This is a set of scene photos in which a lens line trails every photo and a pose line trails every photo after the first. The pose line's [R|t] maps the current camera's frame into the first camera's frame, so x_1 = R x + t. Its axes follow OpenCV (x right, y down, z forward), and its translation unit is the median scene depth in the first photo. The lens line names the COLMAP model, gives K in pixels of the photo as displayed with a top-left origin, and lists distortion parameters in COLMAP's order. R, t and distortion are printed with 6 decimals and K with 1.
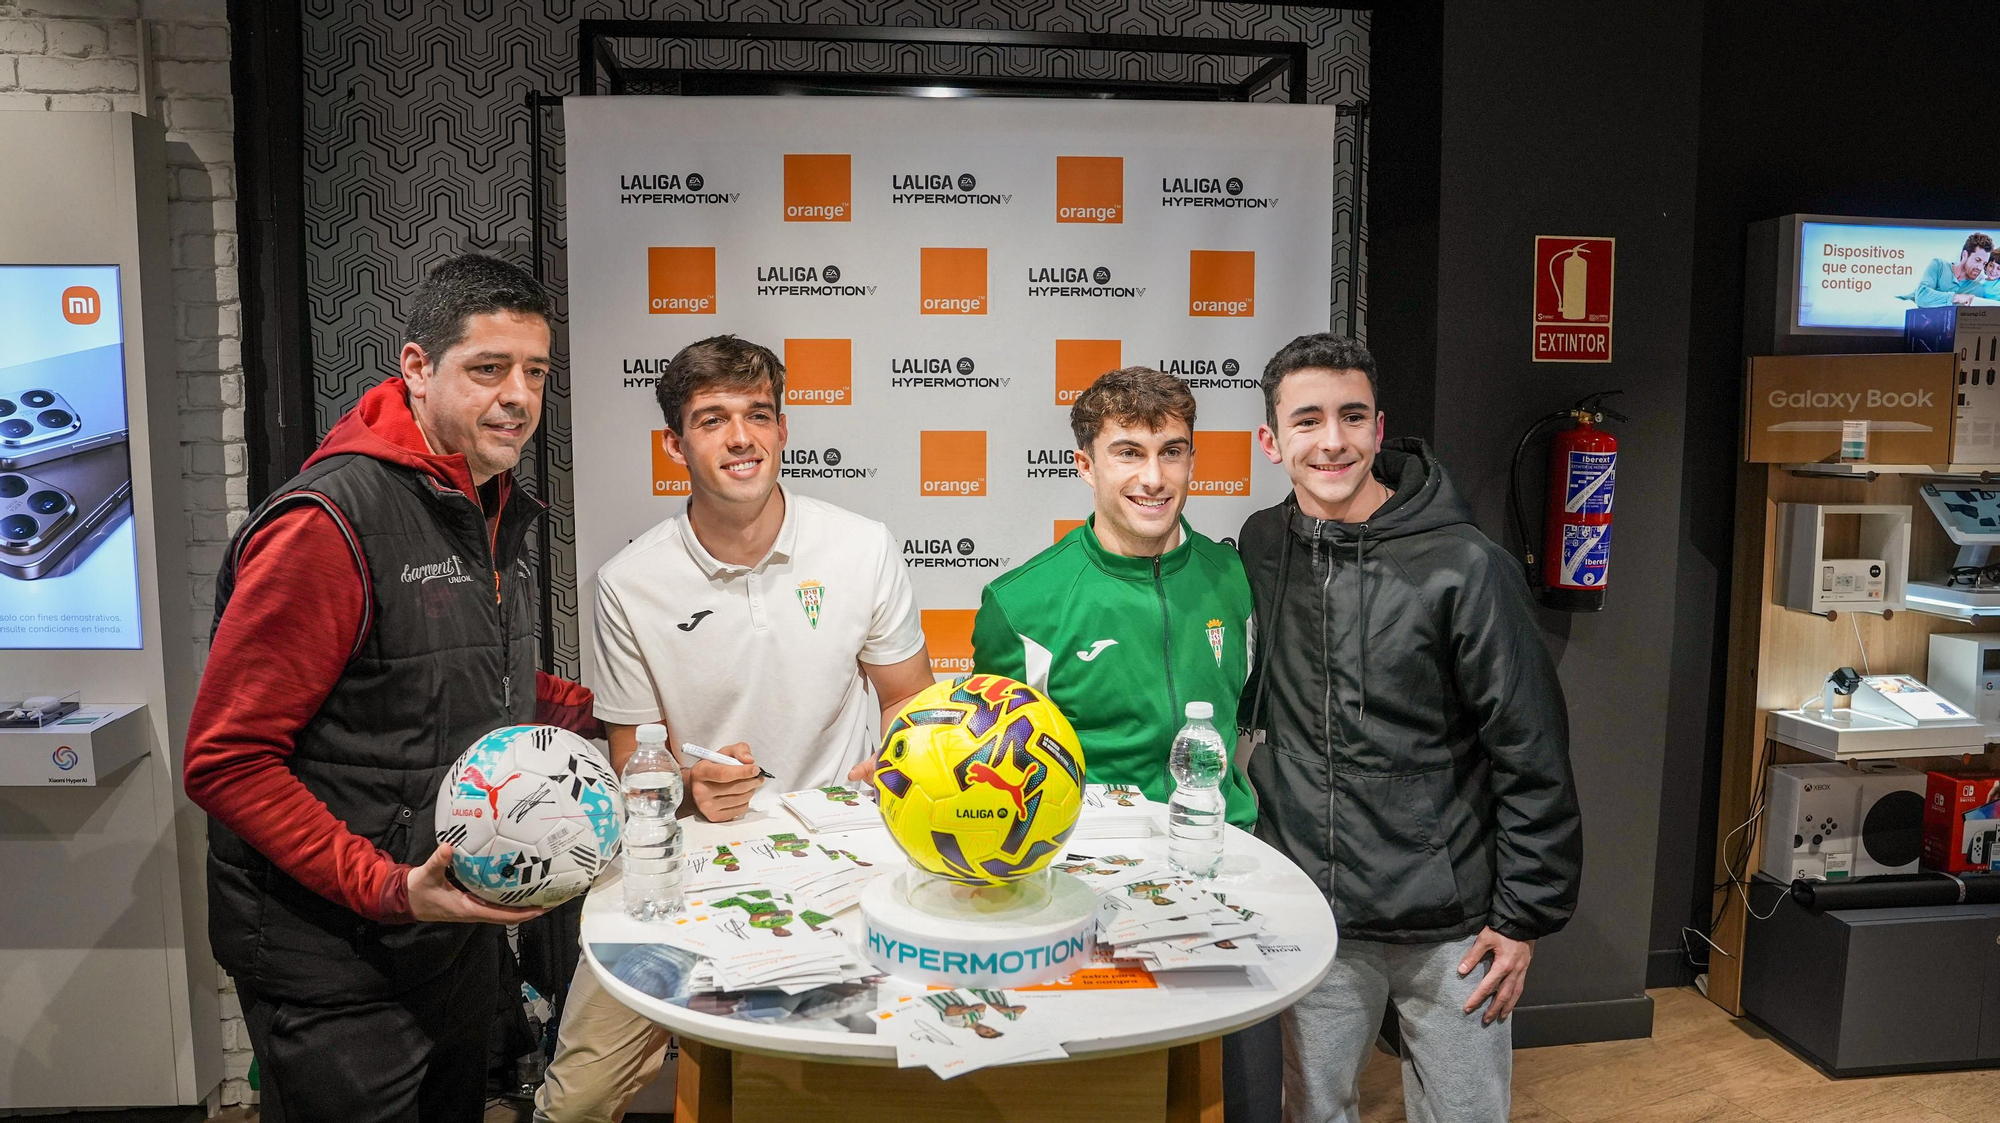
lens RADIAL K [[1392.1, 0, 987.6], [0, 1392.1, 571.4], [0, 0, 1]] dist [-0.132143, 0.095753]
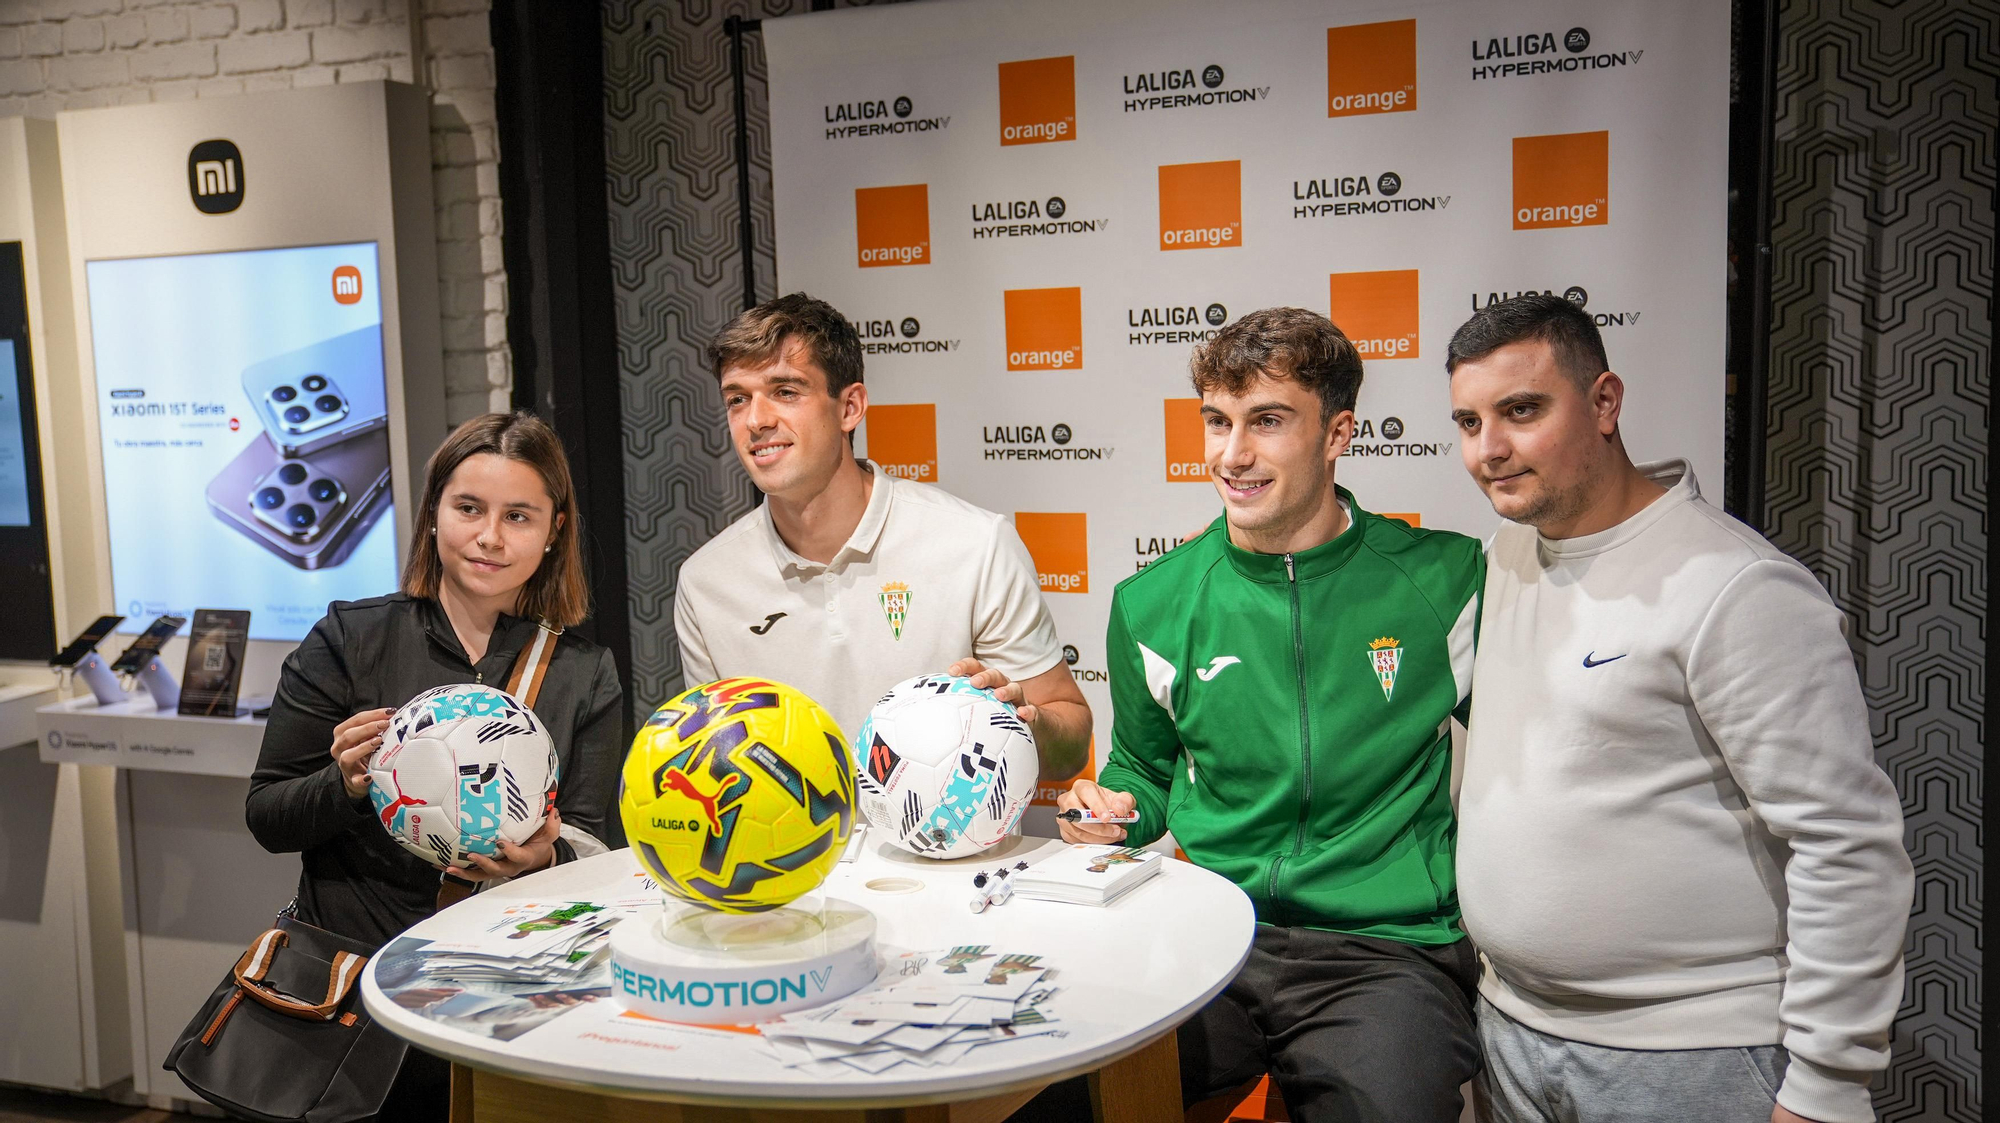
lens RADIAL K [[1933.0, 0, 986.2], [0, 1933.0, 574.3], [0, 0, 1]] dist [0.010452, 0.000000]
pose [[0.885557, 0.016895, -0.464224, 0.373495], [-0.022253, 0.999734, -0.006064, 0.006711], [0.463998, 0.015701, 0.885697, -0.016072]]
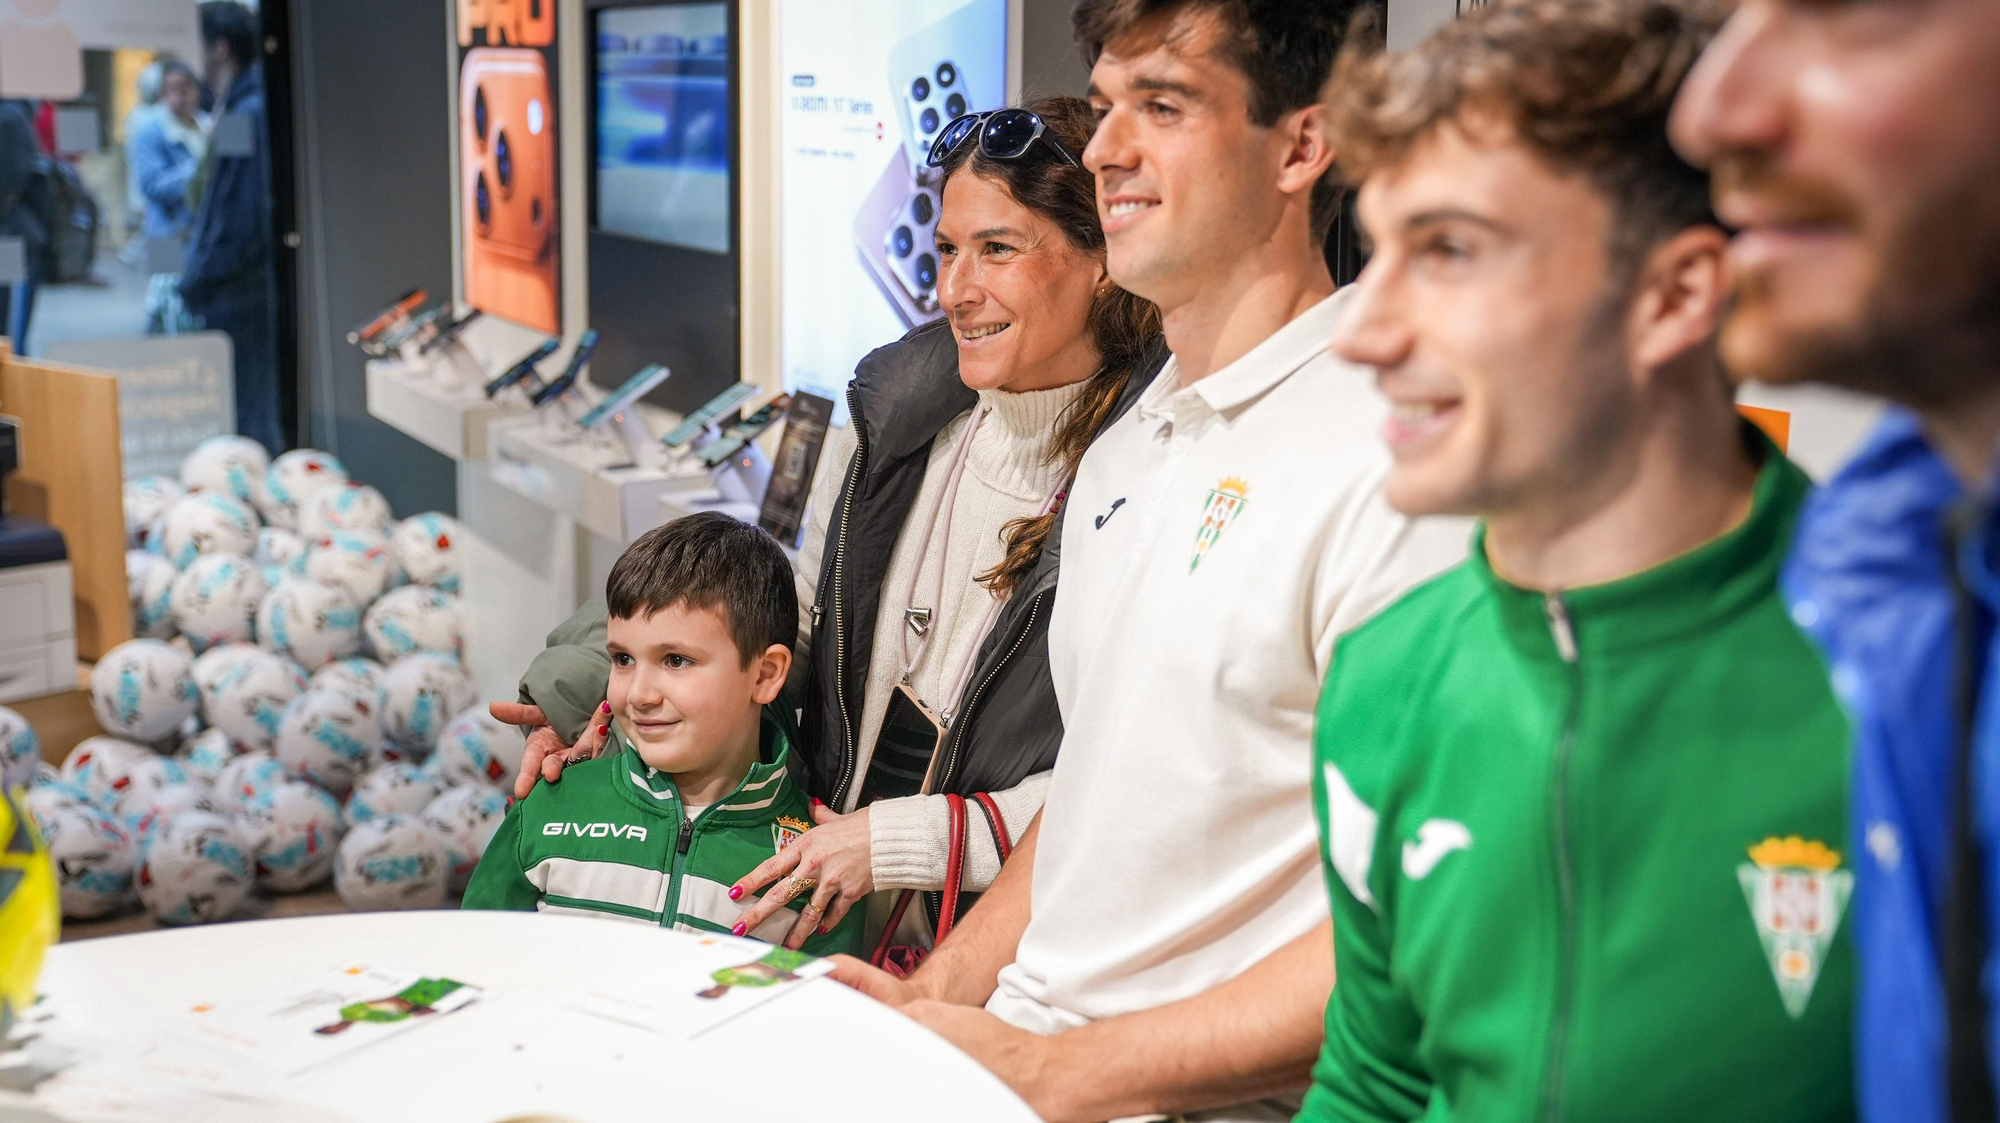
lens RADIAL K [[2533.4, 0, 997.9], [0, 2533.4, 552.3], [0, 0, 1]] dist [0.083676, 0.000000]
pose [[0.395220, 0.167474, -0.903191, 0.457229], [-0.129422, 0.983584, 0.125748, -0.059855], [0.909423, 0.067195, 0.410407, 0.528866]]
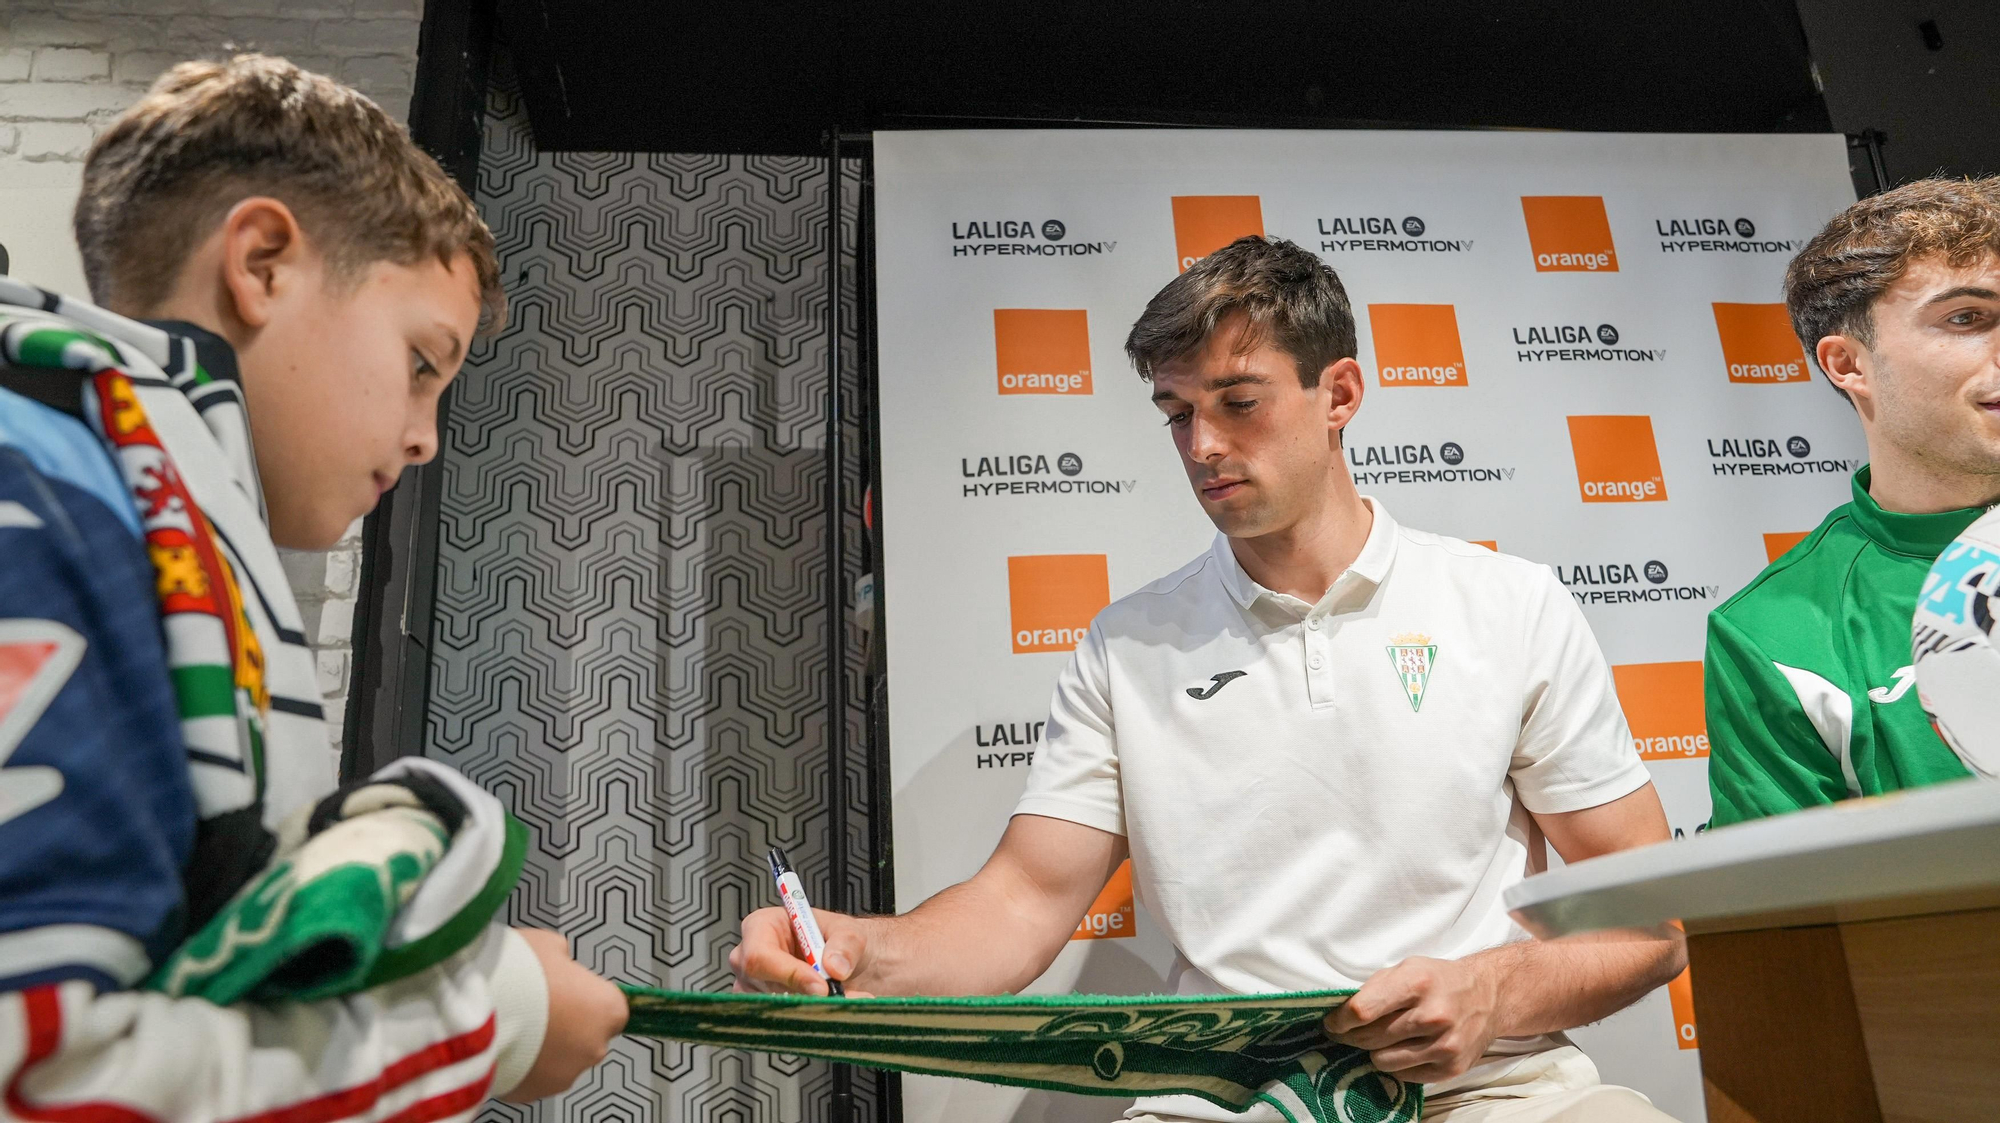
lens RADIAL K [[1392.1, 0, 990.1], [0, 1392.1, 549.2], [0, 0, 1]] dist [-0.132143, 0.095753]
pose [[0.998413, -0.047940, 0.029564, -0.269818], [0.055948, 0.904613, -0.422547, 0.174160], [-0.006487, 0.423530, 0.905859, 0.394427]]
